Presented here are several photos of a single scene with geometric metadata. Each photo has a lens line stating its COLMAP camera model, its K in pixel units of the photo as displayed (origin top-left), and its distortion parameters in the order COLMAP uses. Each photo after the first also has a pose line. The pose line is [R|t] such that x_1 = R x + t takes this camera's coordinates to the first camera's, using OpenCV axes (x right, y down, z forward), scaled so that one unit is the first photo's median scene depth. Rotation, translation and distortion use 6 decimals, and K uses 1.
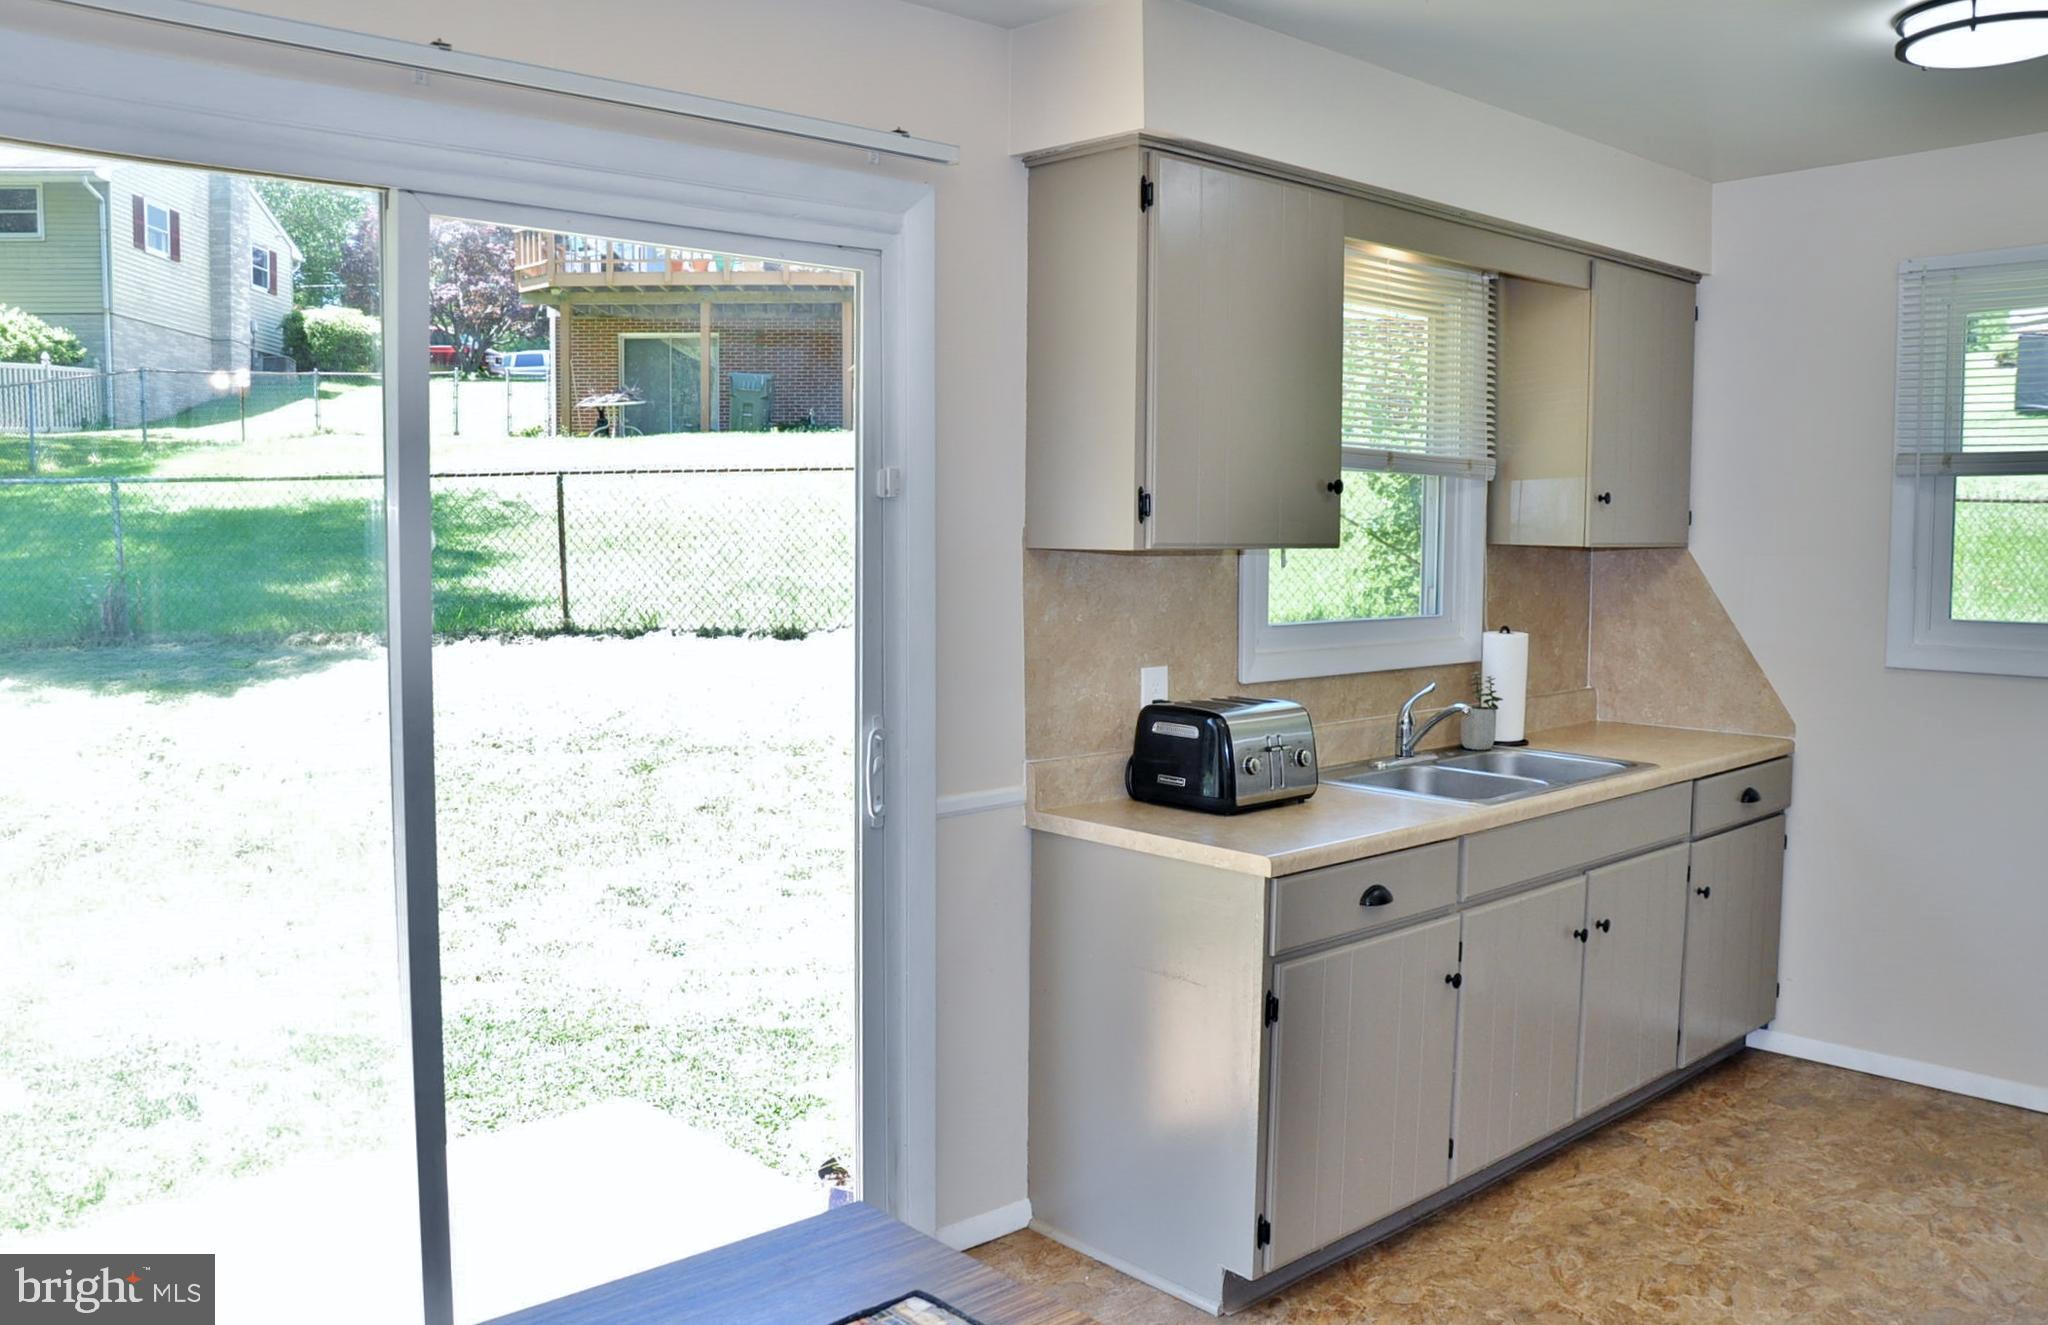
lens RADIAL K [[1650.9, 0, 1024.0], [0, 1650.9, 662.5], [0, 0, 1]] dist [-0.166411, 0.138350]
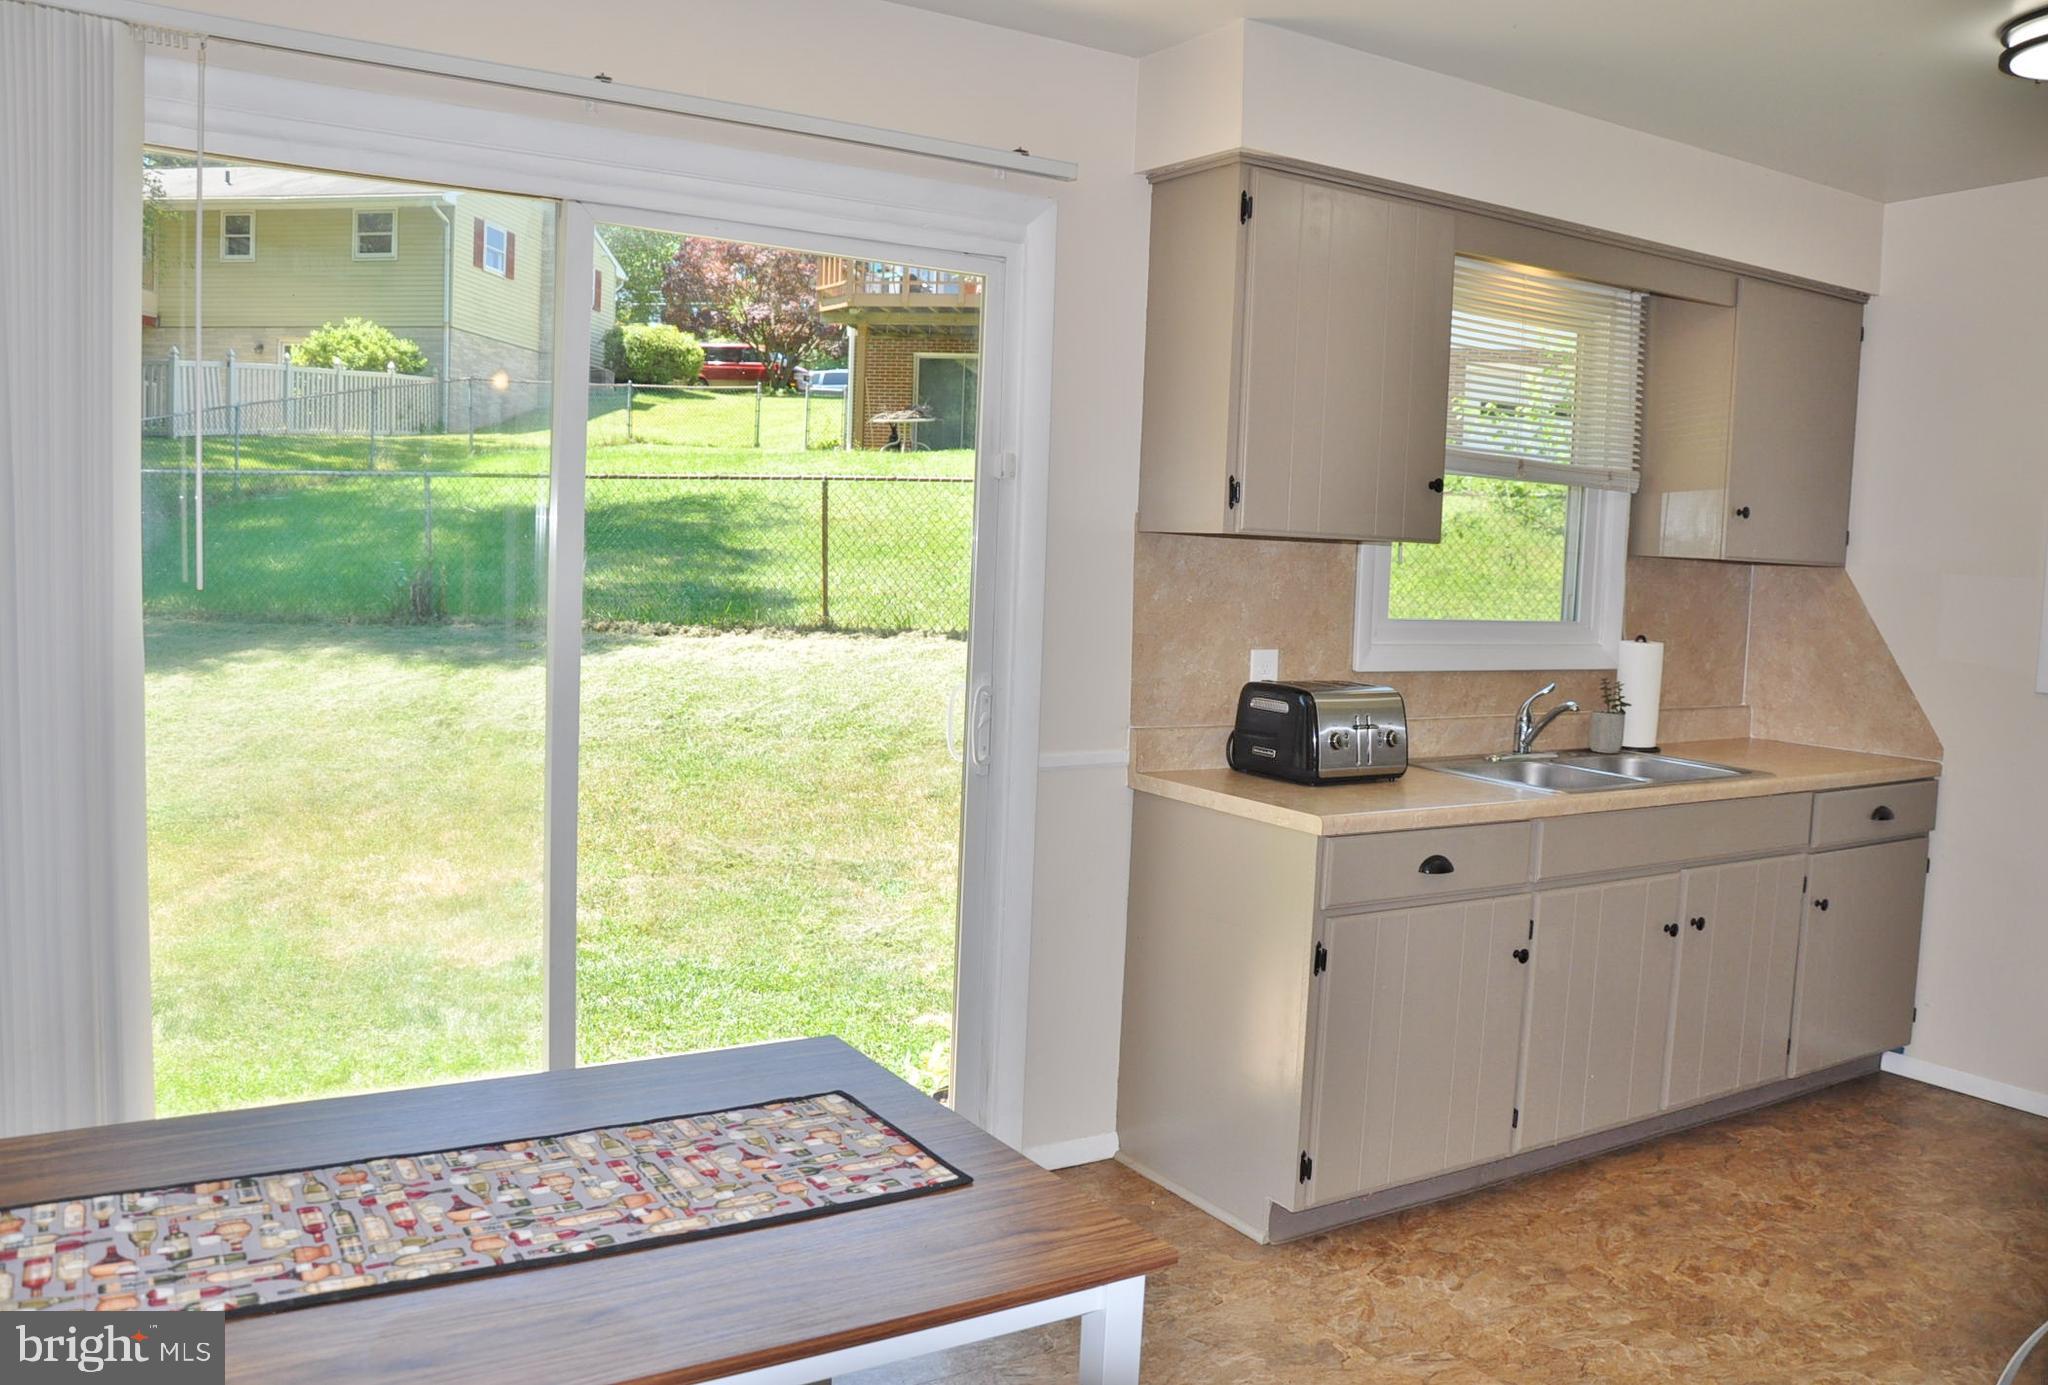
lens RADIAL K [[1636.0, 0, 1024.0], [0, 1636.0, 692.5], [0, 0, 1]] dist [-0.166059, 0.136850]
pose [[0.984006, 0.047207, -0.171767, 0.090399], [-0.046560, 0.998885, 0.007795, 0.024627], [0.171943, 0.000328, 0.985107, -0.060415]]
